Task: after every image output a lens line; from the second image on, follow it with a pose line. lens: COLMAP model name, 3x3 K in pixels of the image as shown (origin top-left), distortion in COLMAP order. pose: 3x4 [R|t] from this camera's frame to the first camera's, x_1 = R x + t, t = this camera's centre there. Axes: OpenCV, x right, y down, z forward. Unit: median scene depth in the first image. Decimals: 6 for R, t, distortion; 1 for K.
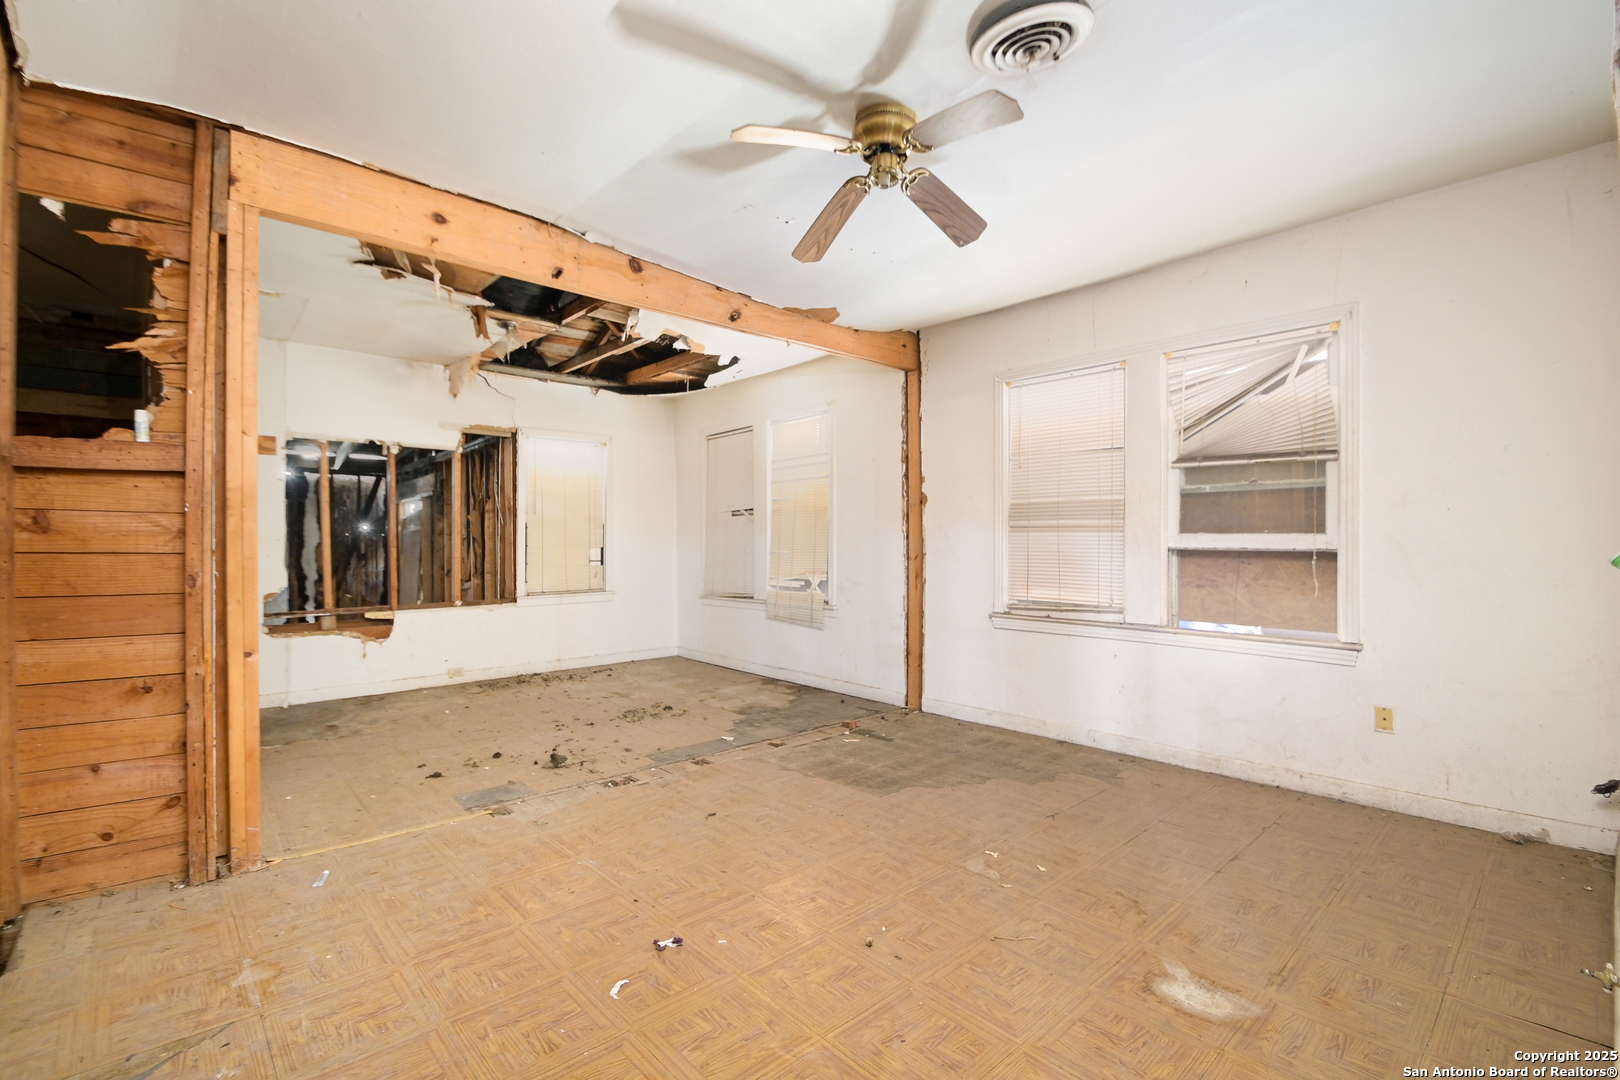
lens RADIAL K [[713.6, 0, 803.8], [0, 713.6, 549.1], [0, 0, 1]] dist [0.011244, -0.015874]
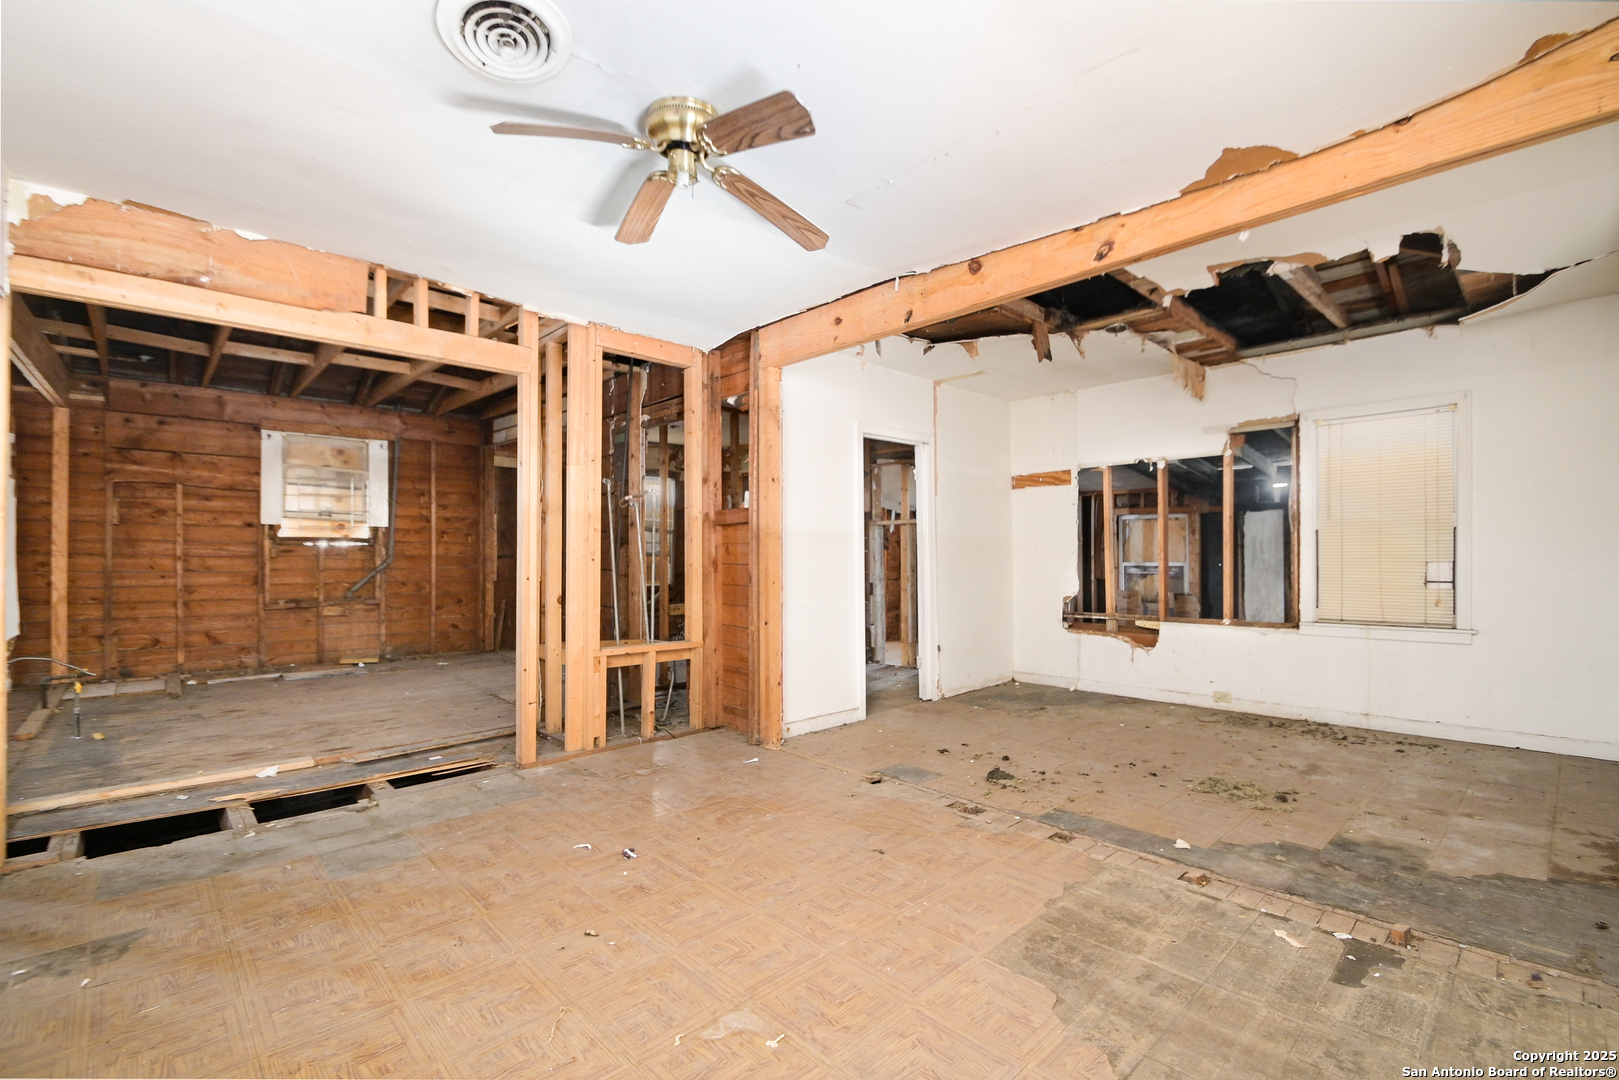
lens RADIAL K [[708.8, 0, 816.2], [0, 708.8, 552.5], [0, 0, 1]] dist [0.010714, -0.015149]
pose [[0.032592, -0.000258, -0.999469, 0.638323], [-0.001668, 0.999999, -0.000313, -0.017919], [0.999467, 0.001677, 0.032592, 0.702558]]
